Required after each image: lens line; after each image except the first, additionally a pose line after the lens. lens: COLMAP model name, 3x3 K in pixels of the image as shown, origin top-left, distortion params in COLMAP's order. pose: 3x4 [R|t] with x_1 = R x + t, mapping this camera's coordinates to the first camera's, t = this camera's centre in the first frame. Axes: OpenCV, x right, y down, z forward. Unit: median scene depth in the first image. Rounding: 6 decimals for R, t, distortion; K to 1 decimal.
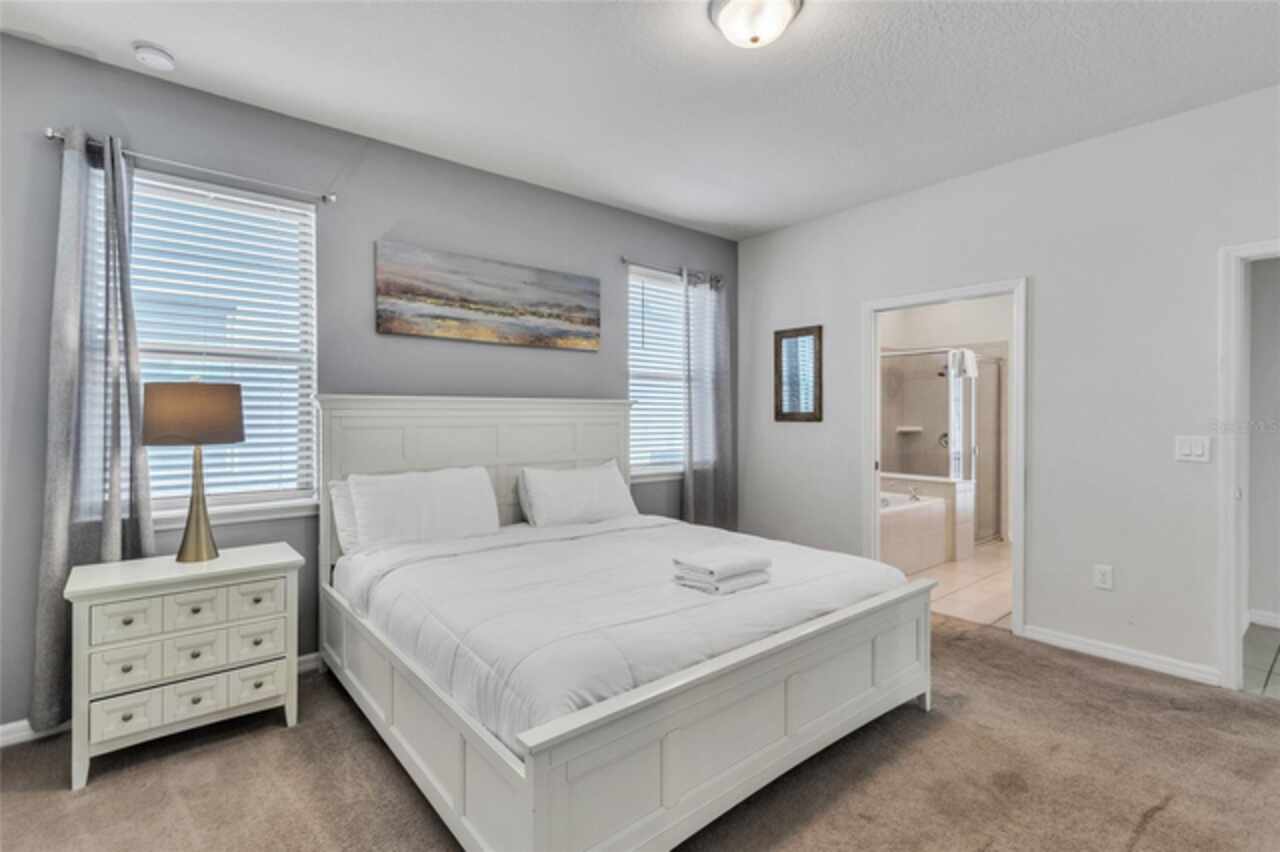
lens RADIAL K [[603.6, 0, 640.0], [0, 603.6, 426.0], [0, 0, 1]] dist [-0.001928, -0.001192]
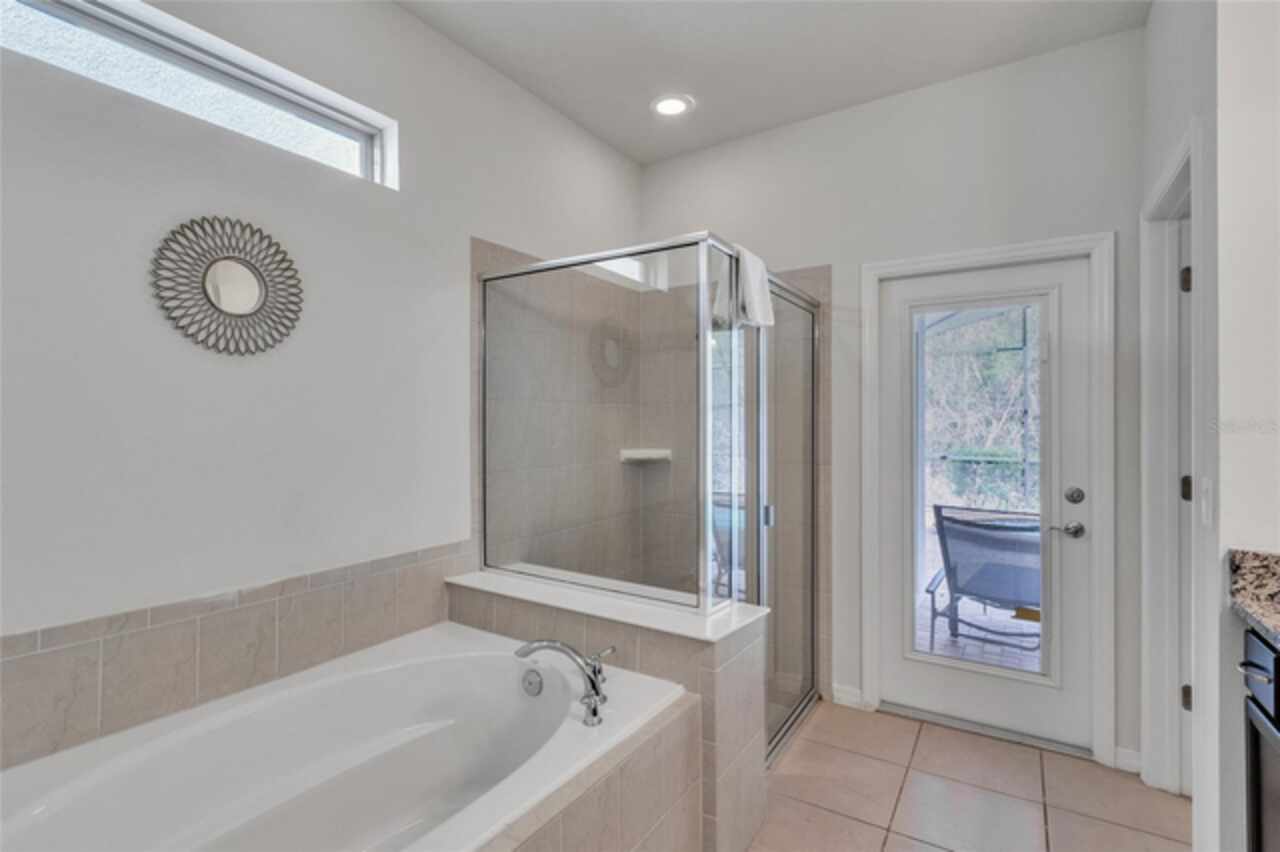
lens RADIAL K [[603.6, 0, 640.0], [0, 603.6, 426.0], [0, 0, 1]] dist [-0.001928, -0.001192]
pose [[0.953300, 0.002262, 0.302015, 0.355002], [0.002655, 0.999871, -0.015871, -0.012353], [-0.302012, 0.015931, 0.953171, 0.646564]]
